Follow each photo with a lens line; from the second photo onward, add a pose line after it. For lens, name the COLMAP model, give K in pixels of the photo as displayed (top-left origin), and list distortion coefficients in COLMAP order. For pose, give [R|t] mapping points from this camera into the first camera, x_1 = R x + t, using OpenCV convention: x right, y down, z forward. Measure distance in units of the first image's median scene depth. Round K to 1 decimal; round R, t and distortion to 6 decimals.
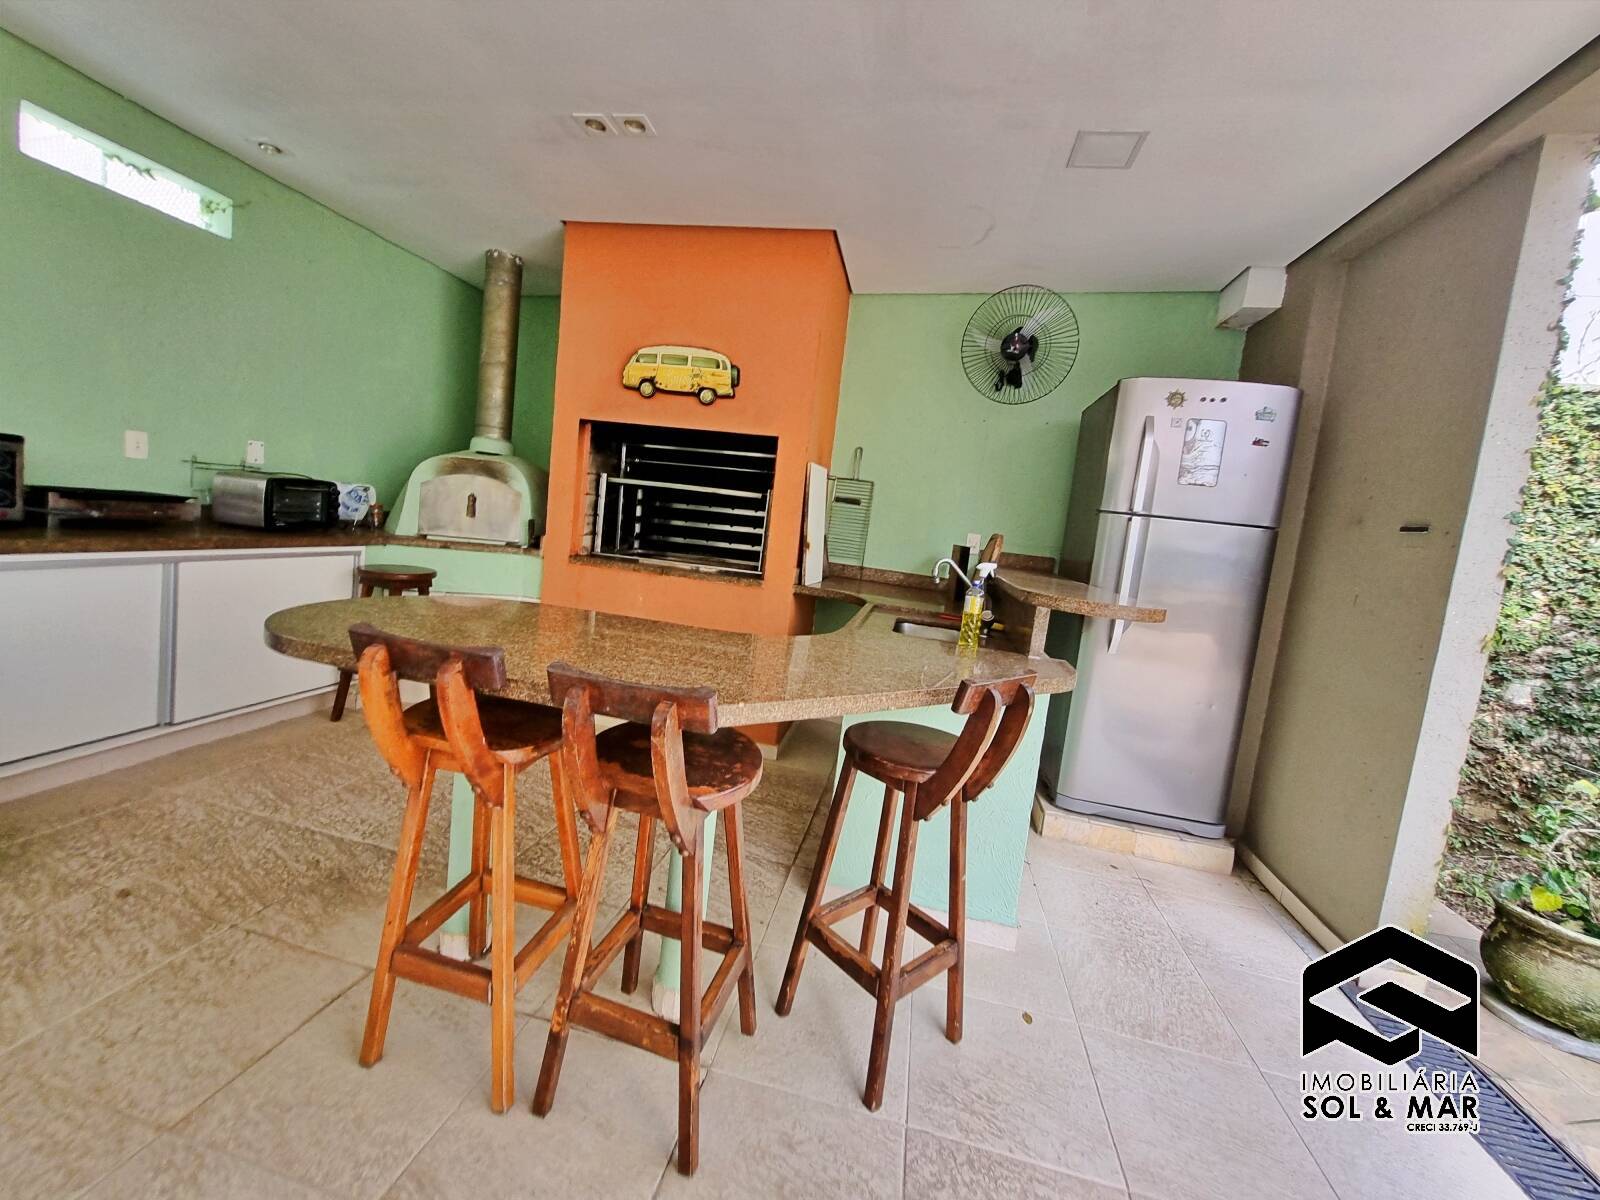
lens RADIAL K [[622.1, 0, 804.6], [0, 622.1, 576.1], [0, 0, 1]] dist [0.005489, -0.000064]
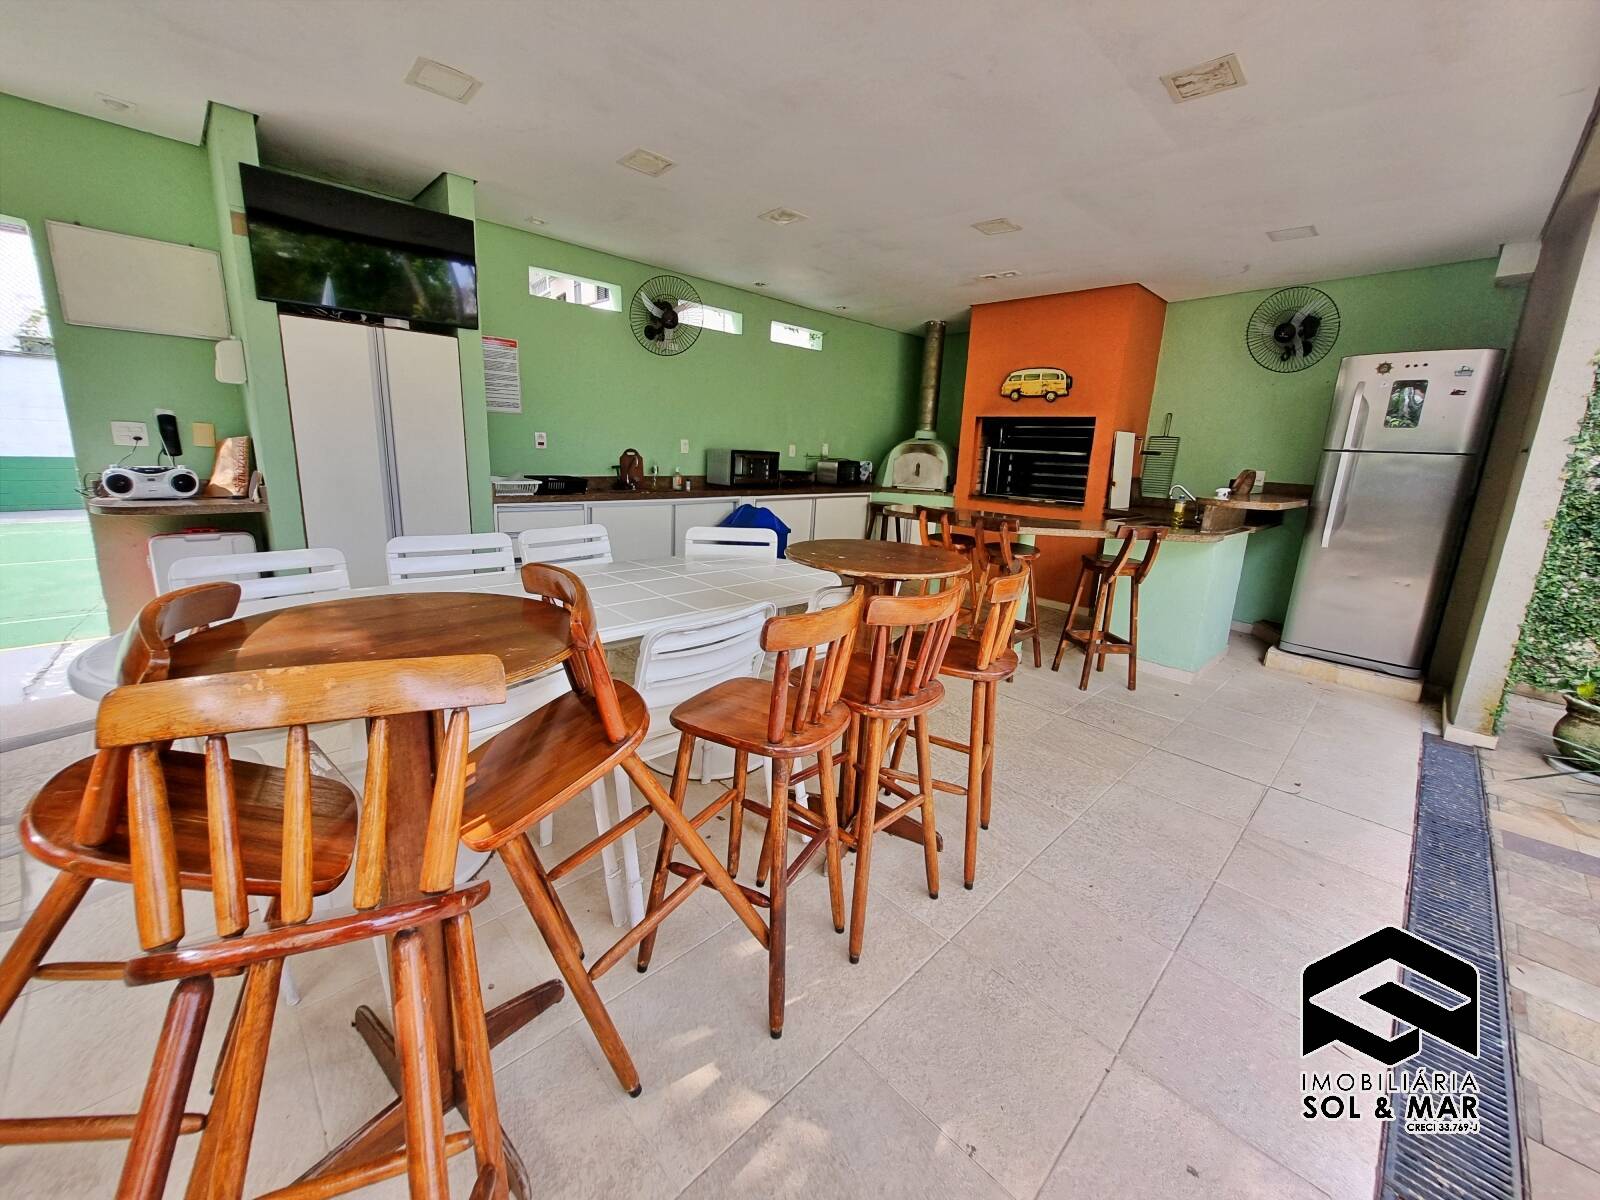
lens RADIAL K [[622.1, 0, 804.6], [0, 622.1, 576.1], [0, 0, 1]] dist [0.005489, -0.000064]
pose [[0.823536, 0.045103, -0.565468, 0.261546], [-0.010808, 0.997901, 0.063854, 0.092528], [0.567161, -0.046475, 0.822295, -0.764226]]
